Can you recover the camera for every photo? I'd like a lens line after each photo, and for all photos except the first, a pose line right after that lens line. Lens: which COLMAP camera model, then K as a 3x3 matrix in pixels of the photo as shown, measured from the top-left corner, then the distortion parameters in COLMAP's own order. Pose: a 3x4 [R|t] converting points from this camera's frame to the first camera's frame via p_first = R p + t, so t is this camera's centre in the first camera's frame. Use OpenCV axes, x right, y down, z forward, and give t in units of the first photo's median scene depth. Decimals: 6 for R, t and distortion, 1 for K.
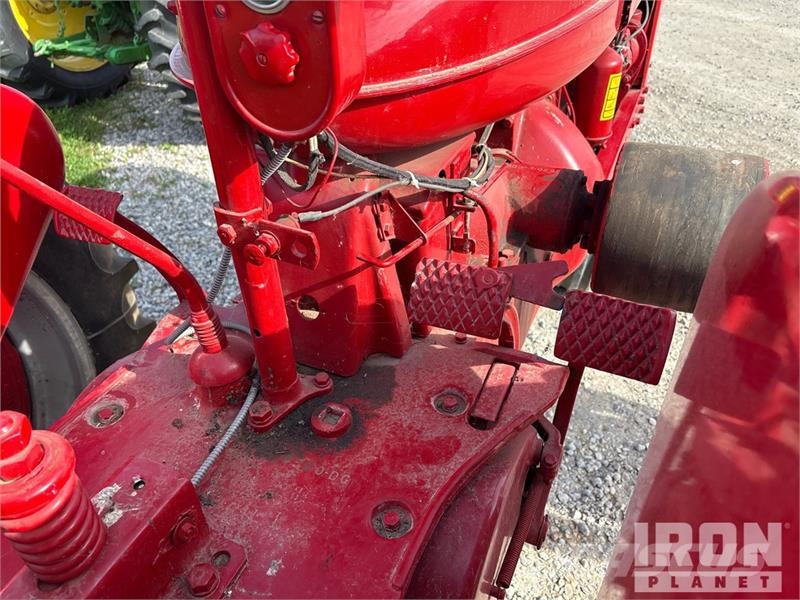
lens RADIAL K [[609.4, 0, 404.3], [0, 609.4, 297.1], [0, 0, 1]] dist [0.044411, -0.045323]
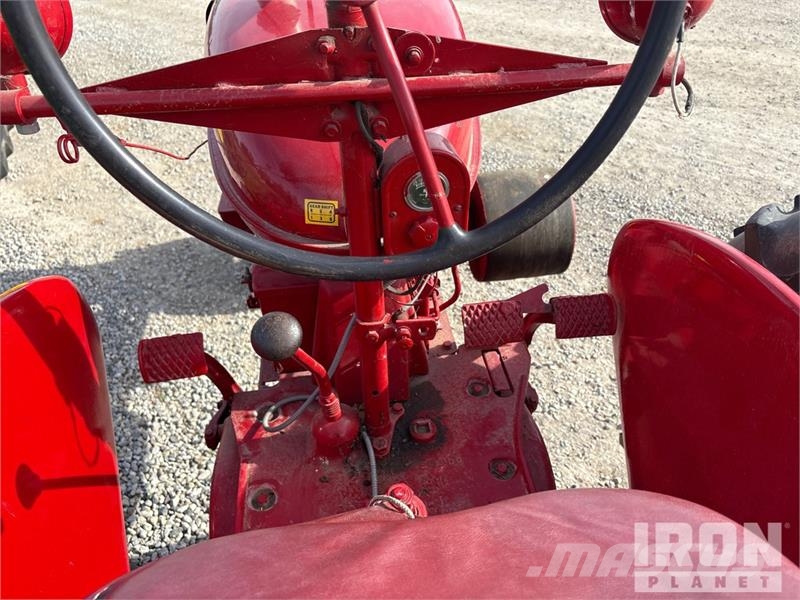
lens RADIAL K [[609.4, 0, 408.1], [0, 609.4, 301.5], [0, 0, 1]] dist [0.044411, -0.045323]
pose [[0.851752, -0.319660, 0.415134, -0.605338], [0.297552, 0.947271, 0.118912, -0.252890], [-0.431256, 0.022241, 0.901956, -0.281858]]
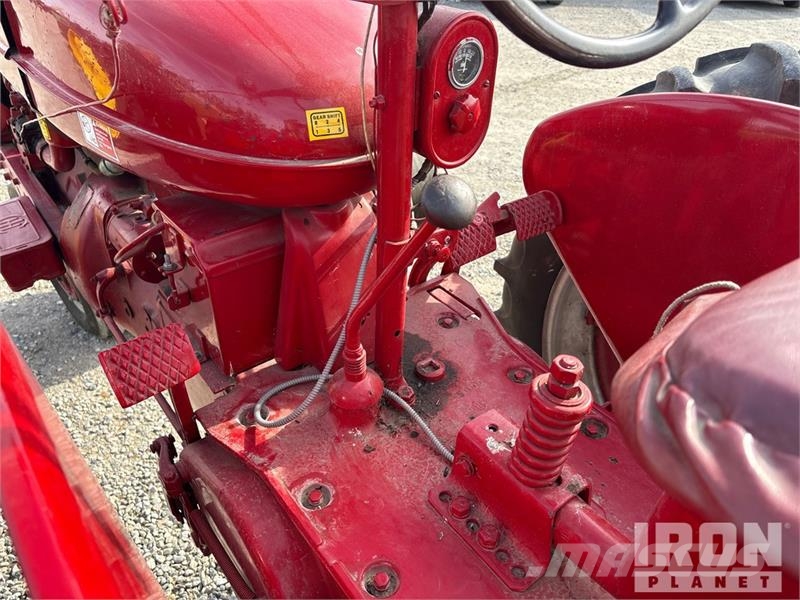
lens RADIAL K [[609.4, 0, 401.0], [0, 609.4, 302.9], [0, 0, 1]] dist [0.044411, -0.045323]
pose [[0.463367, -0.473459, 0.749084, -1.009192], [0.479703, 0.844761, 0.237198, -0.256662], [-0.745101, 0.249428, 0.618555, 0.159747]]
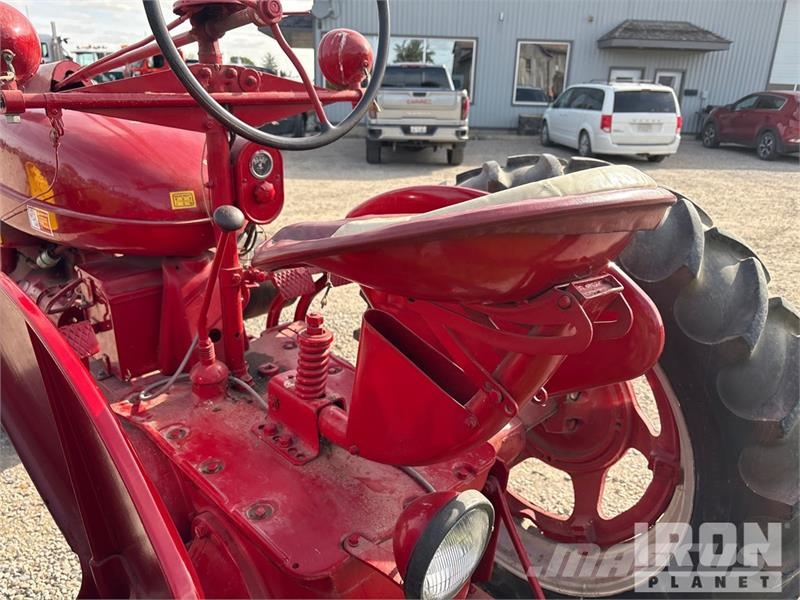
lens RADIAL K [[609.4, 0, 398.5], [0, 609.4, 303.5], [0, 0, 1]] dist [0.044411, -0.045323]
pose [[0.367075, -0.301815, 0.879866, -1.512712], [0.513497, 0.854459, 0.078872, 0.070969], [-0.775614, 0.422857, 0.468631, -0.315330]]
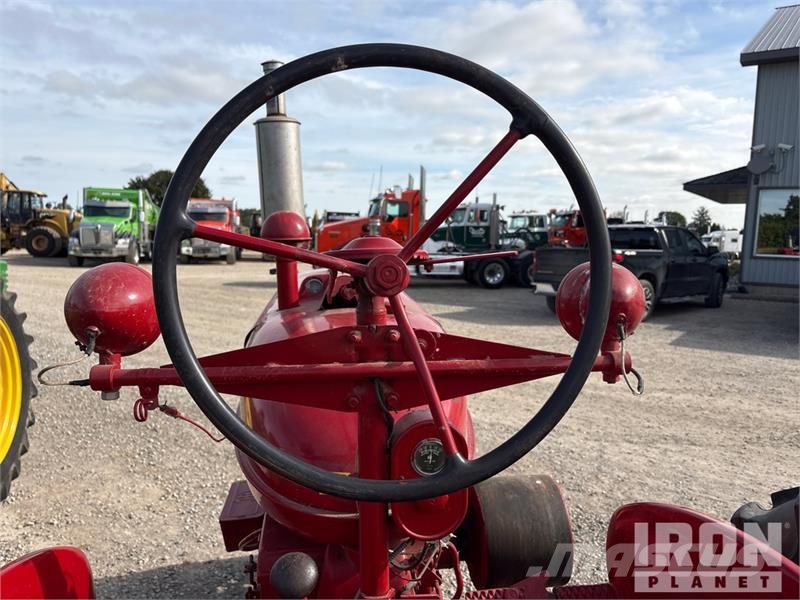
lens RADIAL K [[609.4, 0, 399.6], [0, 609.4, 305.4], [0, 0, 1]] dist [0.044411, -0.045323]
pose [[0.855425, -0.049624, 0.515544, -0.730229], [0.284256, 0.877069, -0.387233, -0.125719], [-0.432951, 0.477795, 0.764372, -0.386552]]
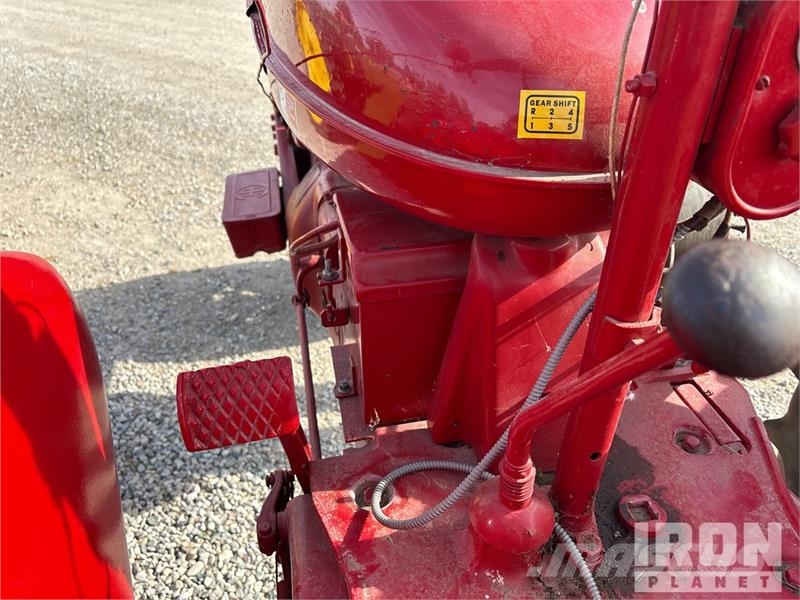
lens RADIAL K [[609.4, 0, 394.9], [0, 609.4, 296.3], [0, 0, 1]] dist [0.044411, -0.045323]
pose [[0.816480, -0.297924, 0.494572, -0.694142], [0.315492, 0.947611, 0.049988, -0.233215], [-0.483554, 0.115220, 0.867698, 0.339446]]
